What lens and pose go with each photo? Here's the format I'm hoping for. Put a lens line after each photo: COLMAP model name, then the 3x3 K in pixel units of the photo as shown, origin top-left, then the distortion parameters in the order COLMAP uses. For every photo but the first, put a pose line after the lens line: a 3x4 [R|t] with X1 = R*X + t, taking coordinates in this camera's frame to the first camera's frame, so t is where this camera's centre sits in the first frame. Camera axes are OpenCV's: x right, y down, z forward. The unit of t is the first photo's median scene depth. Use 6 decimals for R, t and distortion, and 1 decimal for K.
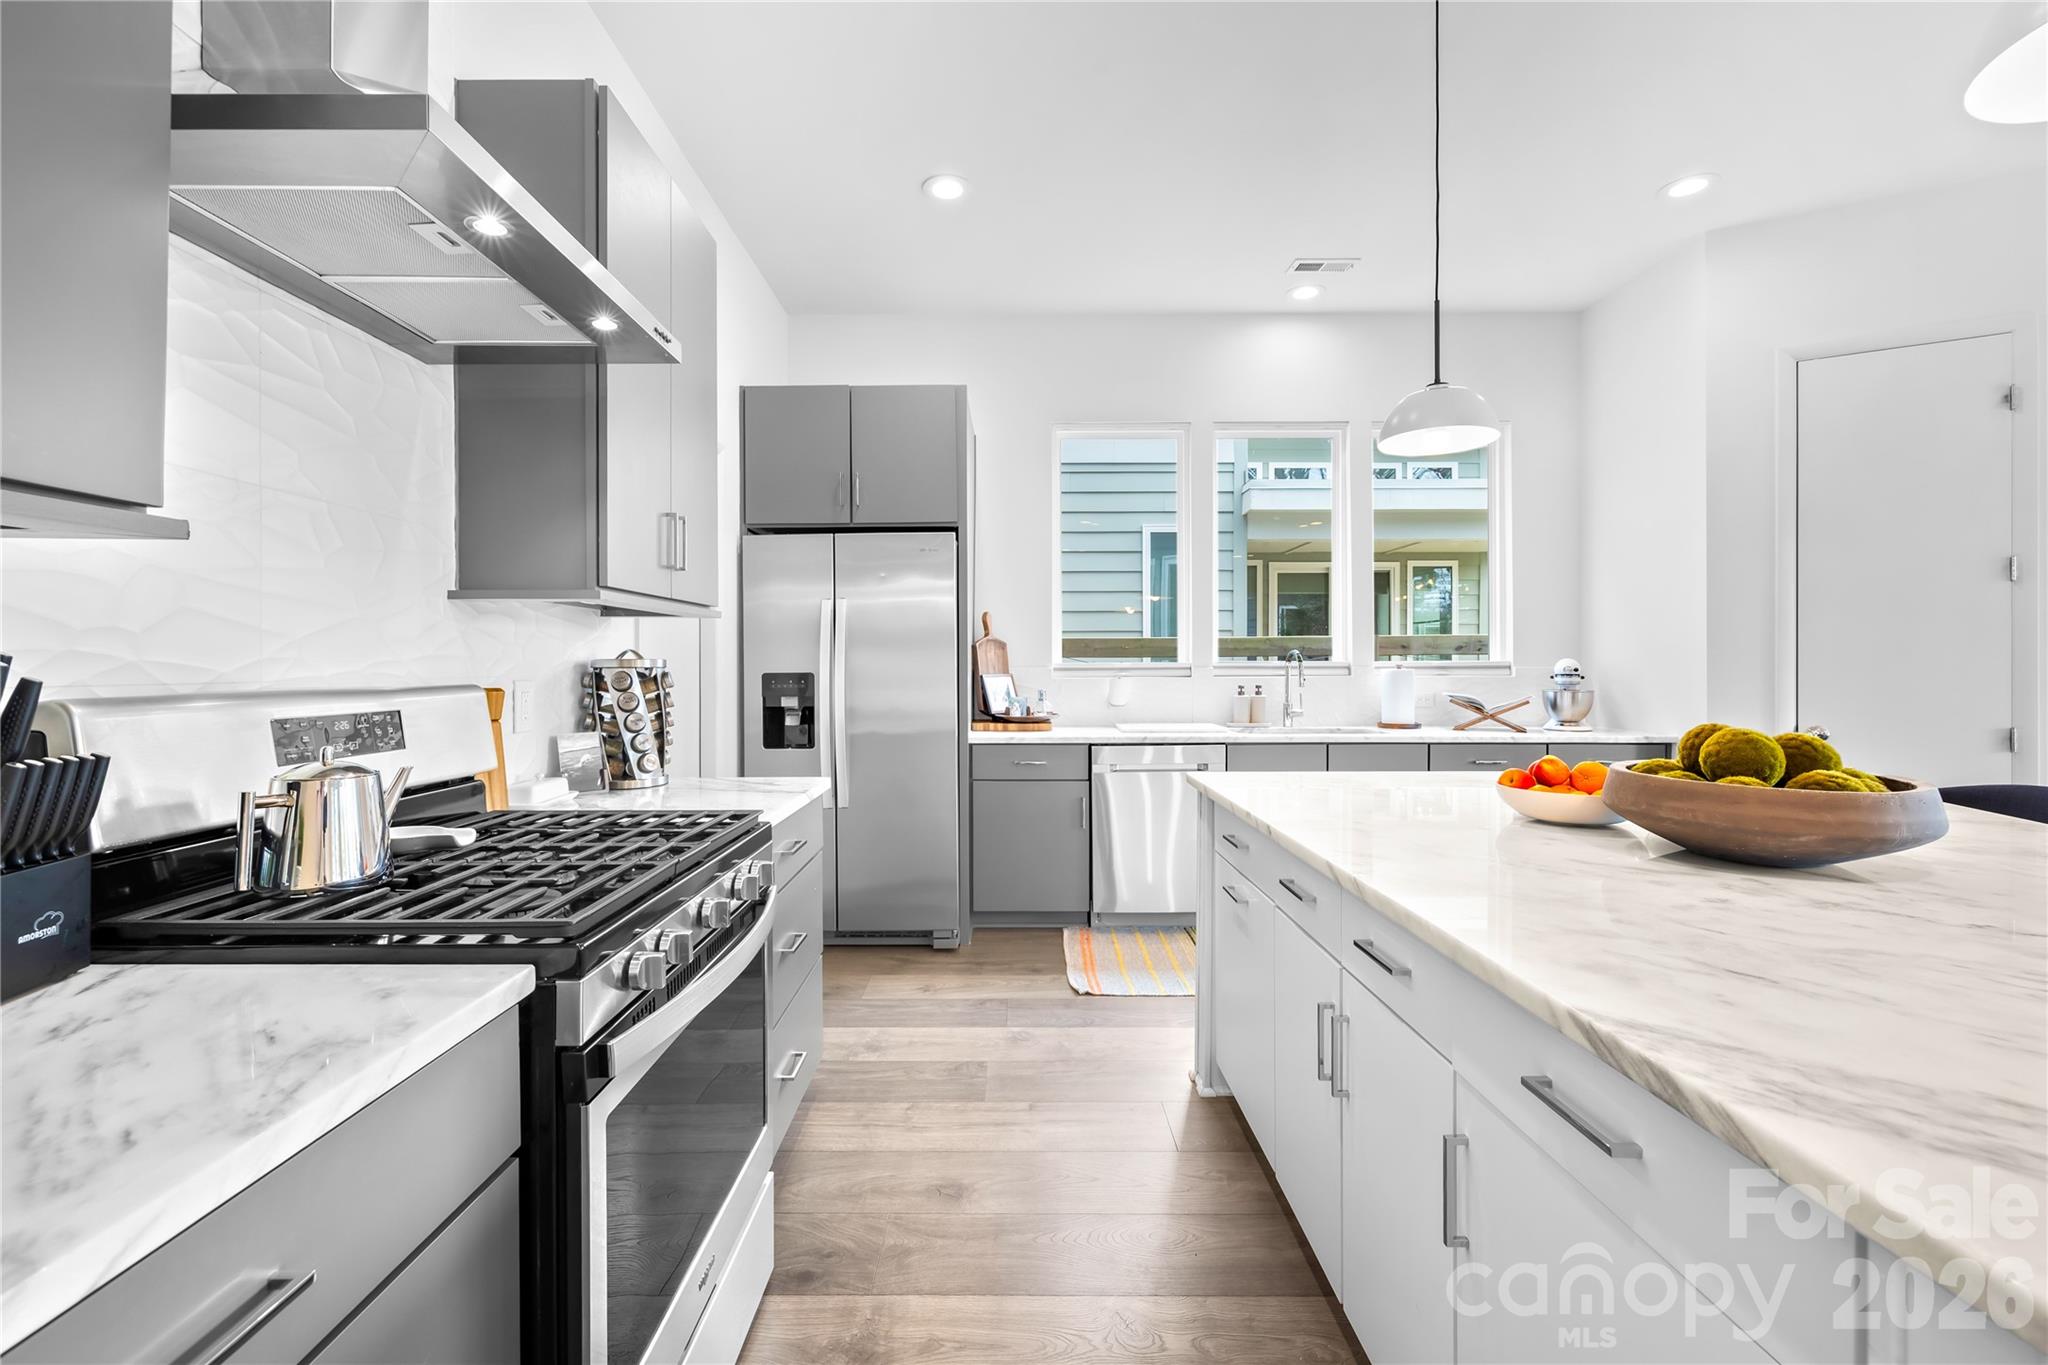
lens RADIAL K [[875.2, 0, 1025.2], [0, 875.2, 667.4], [0, 0, 1]] dist [0.000765, 0.000295]
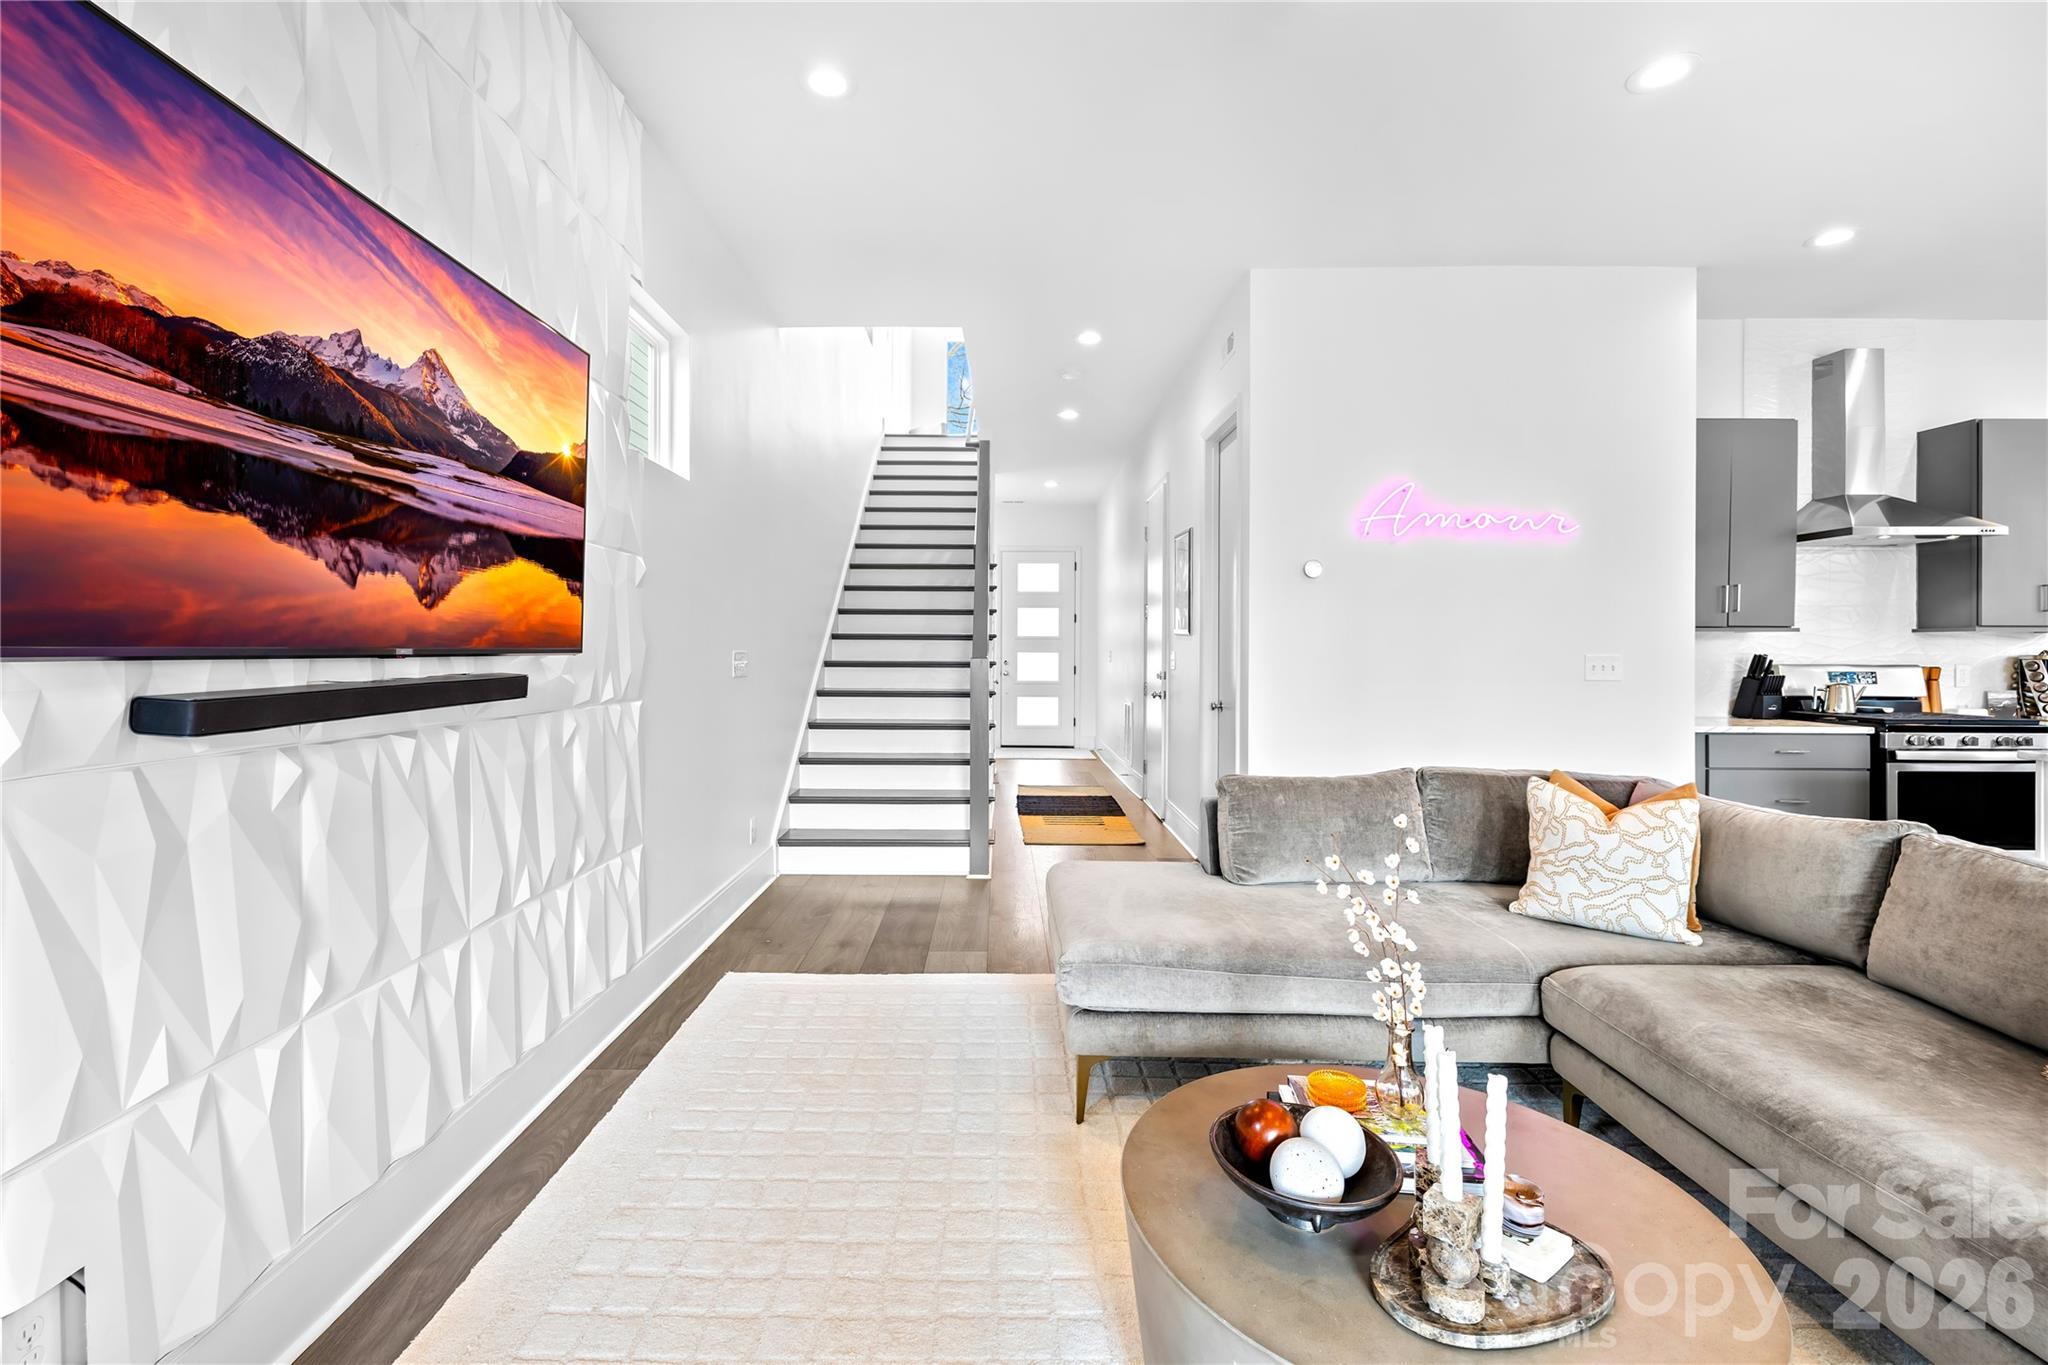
lens RADIAL K [[875.2, 0, 989.9], [0, 875.2, 646.1], [0, 0, 1]] dist [0.000765, 0.000295]
pose [[-0.006688, -0.003362, -0.999972, 1.551933], [-0.009323, 0.999951, -0.003300, -0.000849], [0.999934, 0.009300, -0.006719, -1.362873]]
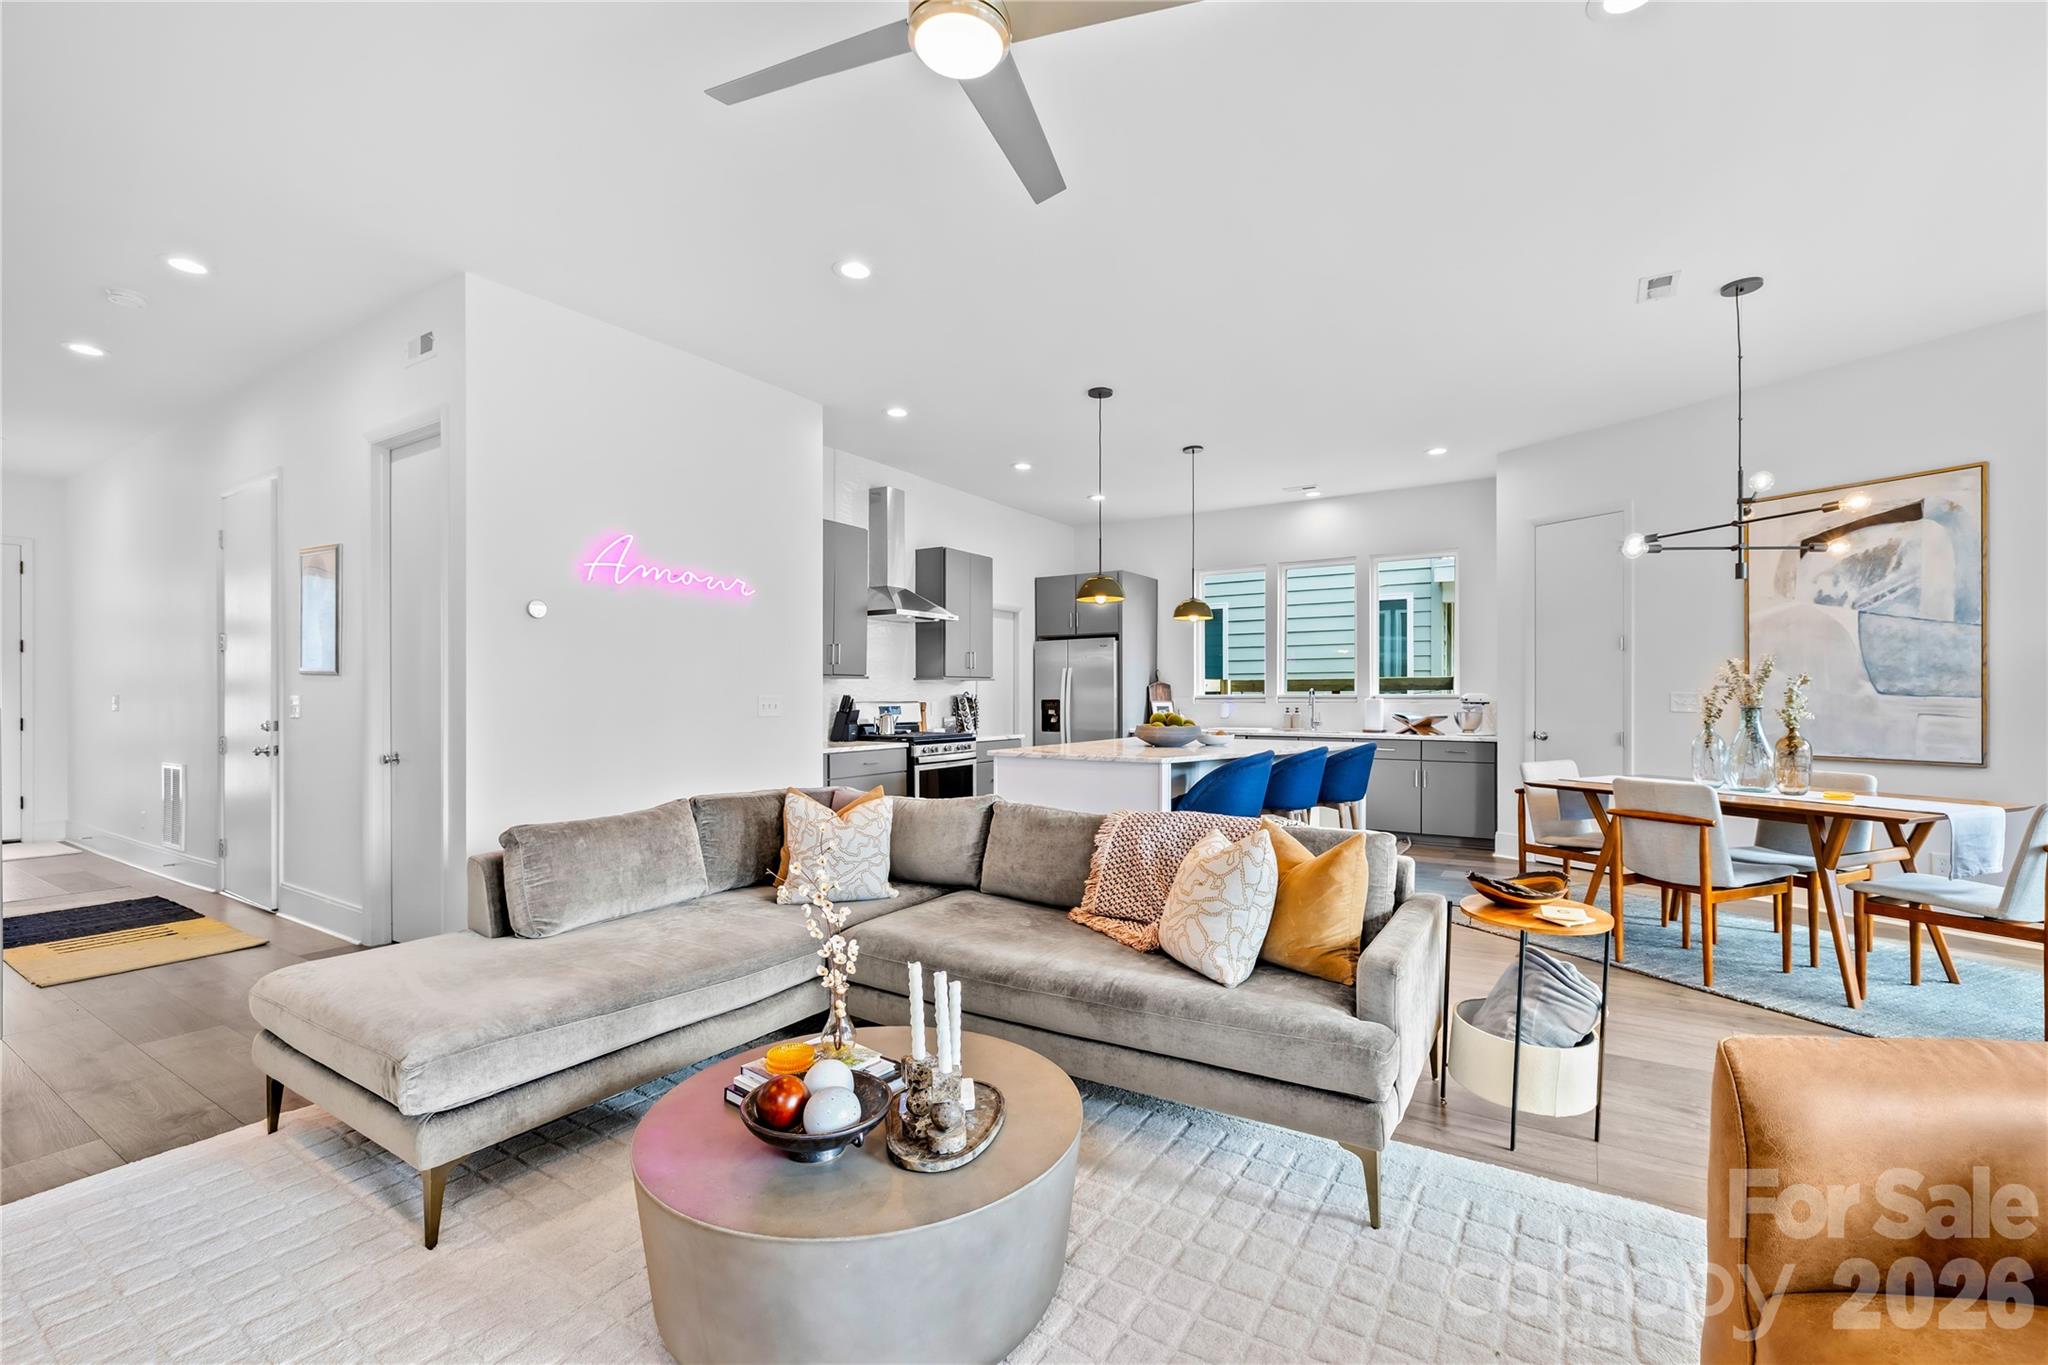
lens RADIAL K [[875.2, 0, 1013.7], [0, 875.2, 693.2], [0, 0, 1]] dist [0.000765, 0.000295]
pose [[0.838334, 0.000212, -0.545158, 1.493862], [-0.003331, 0.999983, -0.004734, 0.001035], [0.545147, 0.005785, 0.838320, -1.651252]]
